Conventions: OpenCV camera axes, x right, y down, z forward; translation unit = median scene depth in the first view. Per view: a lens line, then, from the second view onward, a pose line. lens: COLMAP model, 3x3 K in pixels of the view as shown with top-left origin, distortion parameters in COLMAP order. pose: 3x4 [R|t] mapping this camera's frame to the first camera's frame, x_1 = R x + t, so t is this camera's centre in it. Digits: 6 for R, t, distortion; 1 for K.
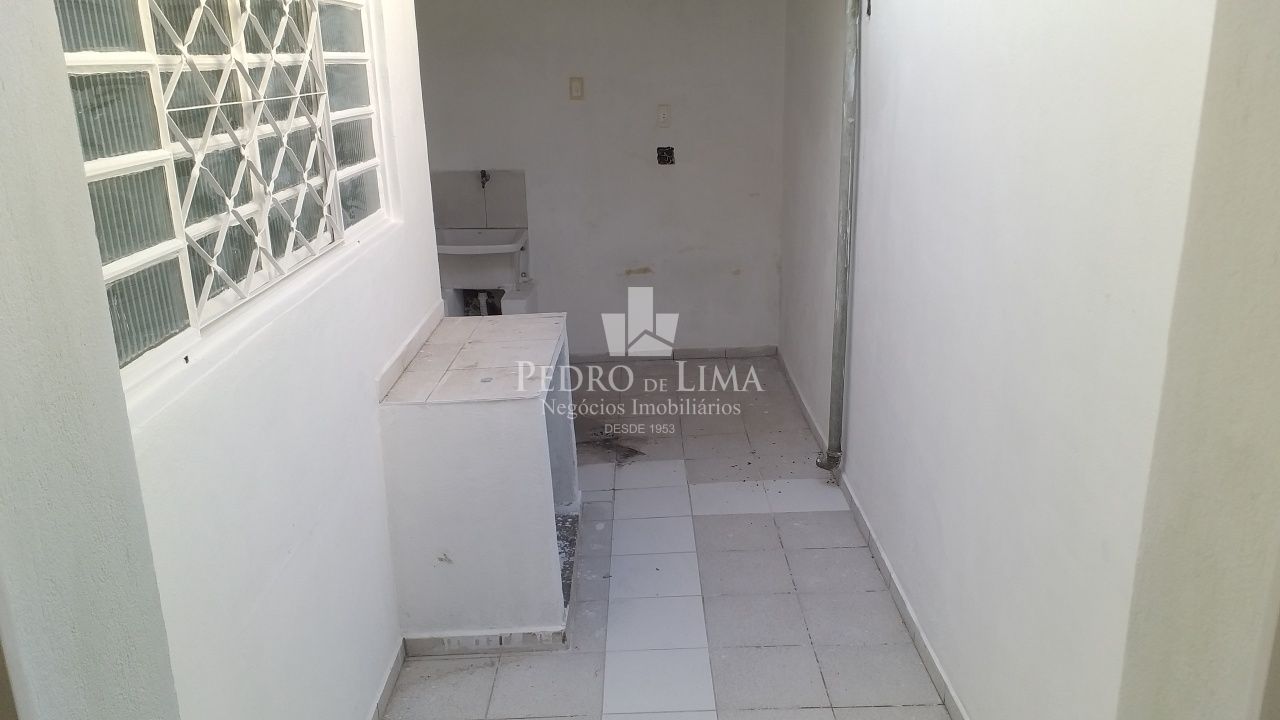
lens RADIAL K [[1010.8, 0, 643.9], [0, 1010.8, 357.9], [0, 0, 1]] dist [0.000994, -0.010311]
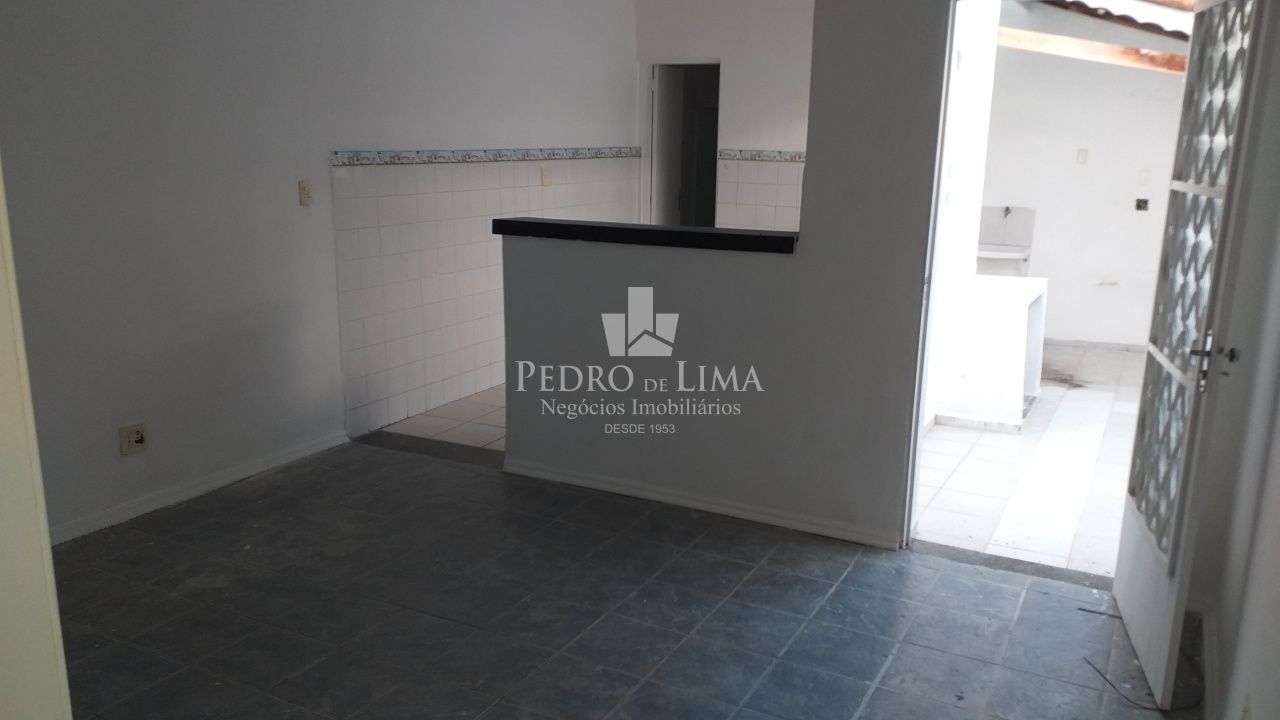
lens RADIAL K [[988.6, 0, 671.4], [0, 988.6, 358.9], [0, 0, 1]] dist [0.086088, -0.002820]
pose [[0.891920, 0.142103, -0.429285, 0.071739], [-0.167939, 0.985536, -0.022690, 0.163647], [0.419852, 0.092331, 0.902884, -0.569359]]
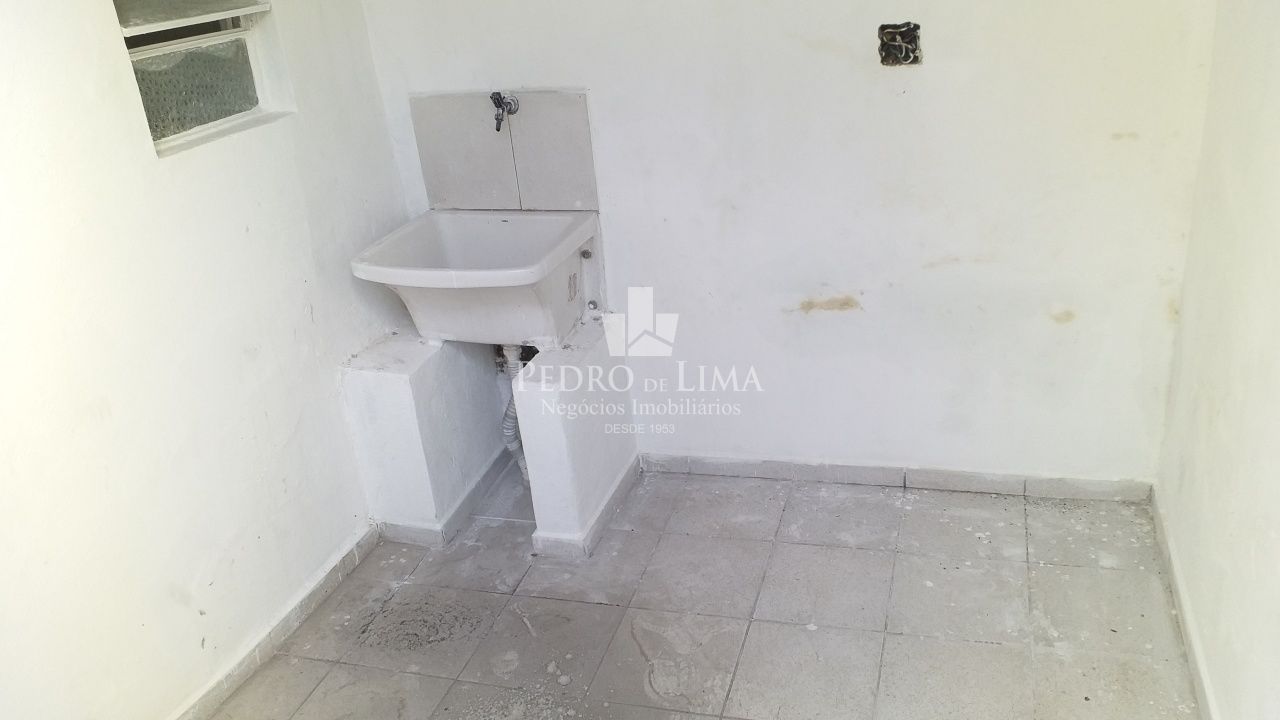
lens RADIAL K [[1004.1, 0, 640.0], [0, 1004.1, 360.0], [0, 0, 1]] dist [0.318952, -0.726848]
pose [[0.952921, 0.060749, -0.297070, 0.054260], [-0.022590, 0.991225, 0.130237, -0.124306], [0.302376, -0.117395, 0.945932, 0.548644]]
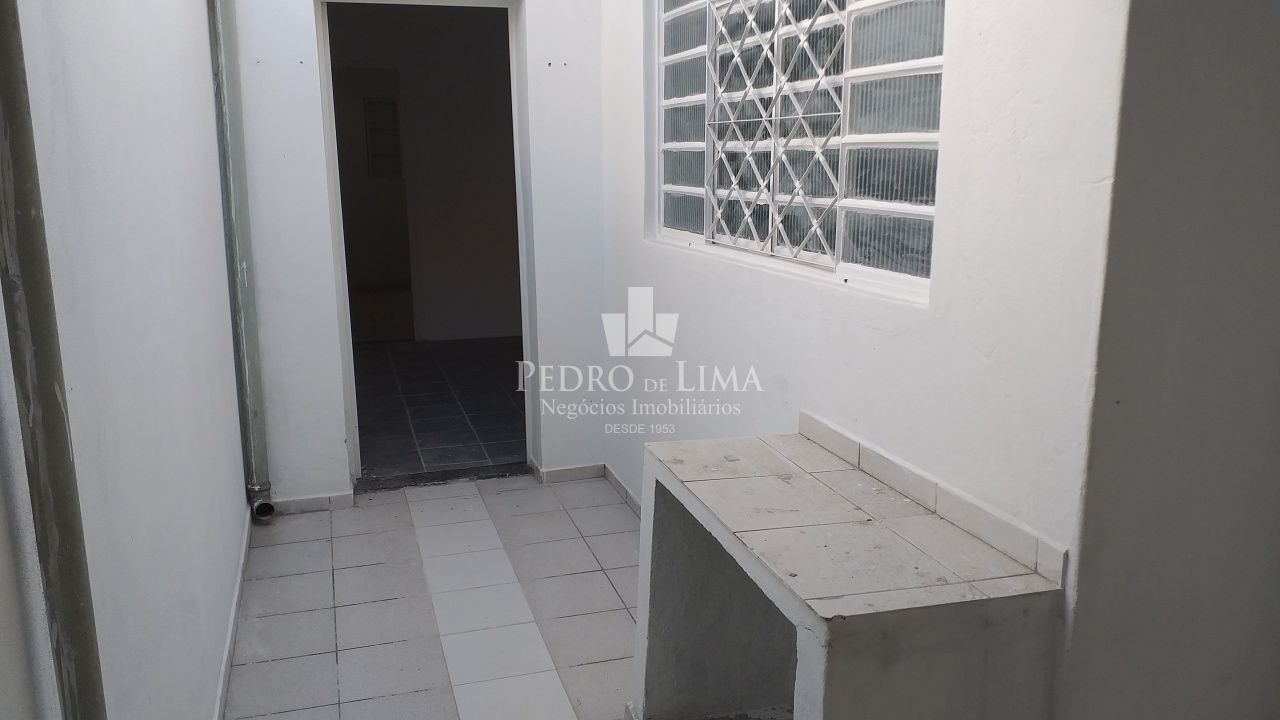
lens RADIAL K [[1010.8, 0, 643.9], [0, 1010.8, 357.9], [0, 0, 1]] dist [0.000994, -0.010311]
pose [[-0.953279, 0.087092, -0.289264, 0.142311], [-0.062217, 0.880411, 0.470113, -0.429076], [0.295614, 0.466146, -0.833859, 1.599828]]
